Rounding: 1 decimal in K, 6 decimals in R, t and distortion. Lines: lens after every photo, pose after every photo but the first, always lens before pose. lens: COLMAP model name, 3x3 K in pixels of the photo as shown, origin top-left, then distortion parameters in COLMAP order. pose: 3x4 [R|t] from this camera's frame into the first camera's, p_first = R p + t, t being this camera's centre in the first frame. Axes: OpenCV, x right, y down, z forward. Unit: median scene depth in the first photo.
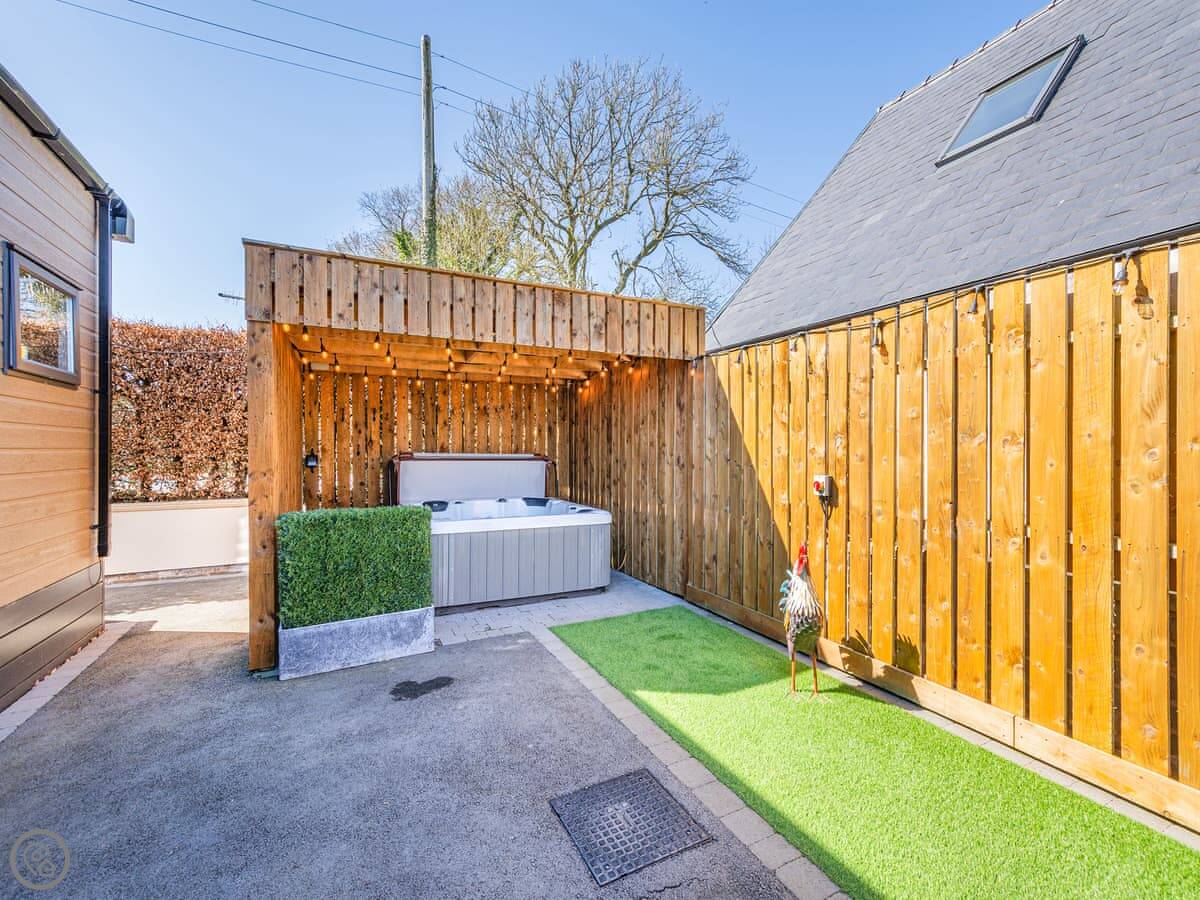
lens RADIAL K [[569.6, 0, 600.0], [0, 569.6, 450.0], [0, 0, 1]] dist [-0.000047, -0.000295]
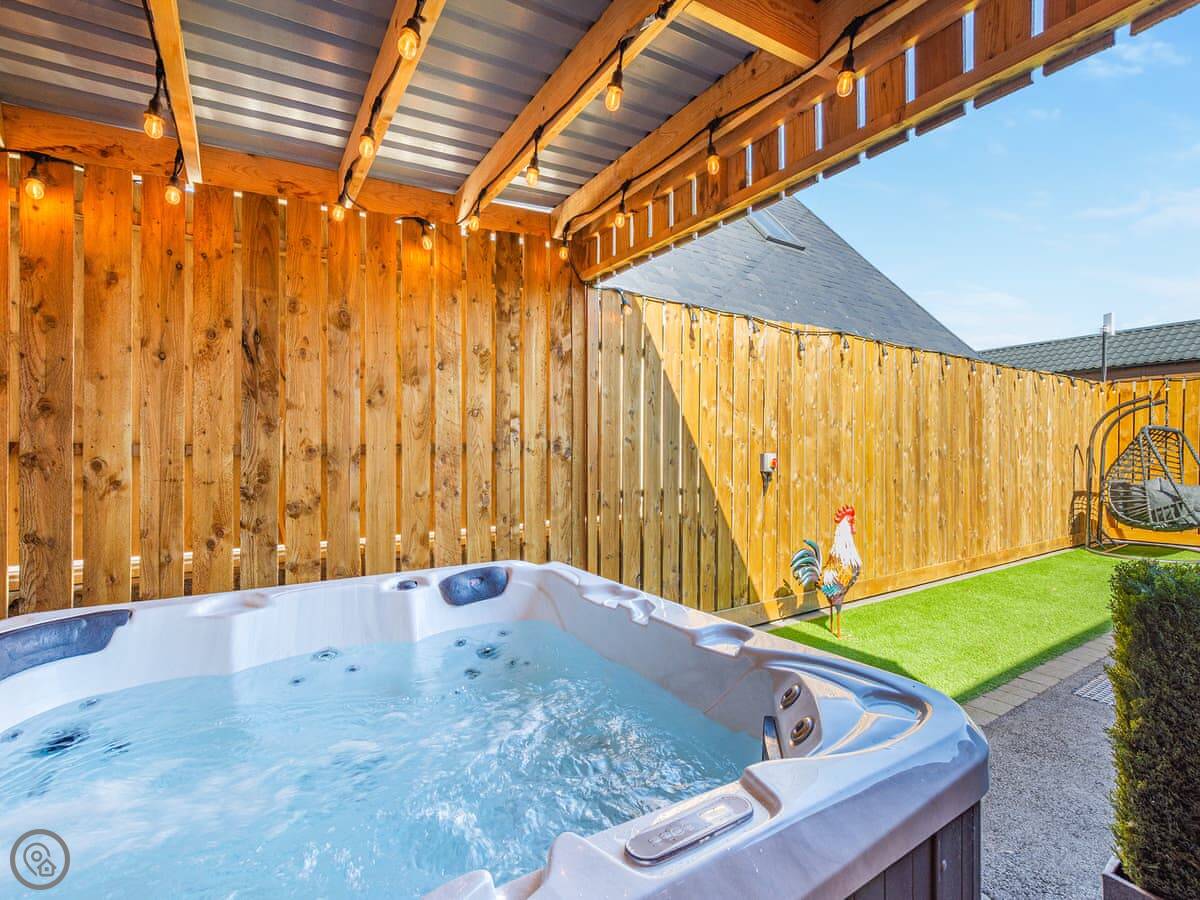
lens RADIAL K [[569.6, 0, 600.0], [0, 569.6, 450.0], [0, 0, 1]] dist [-0.000047, -0.000295]
pose [[-0.131773, 0.005338, 0.991266, -0.669418], [0.004289, 0.999979, -0.004814, 0.043797], [-0.991271, 0.003618, -0.131793, 1.482251]]
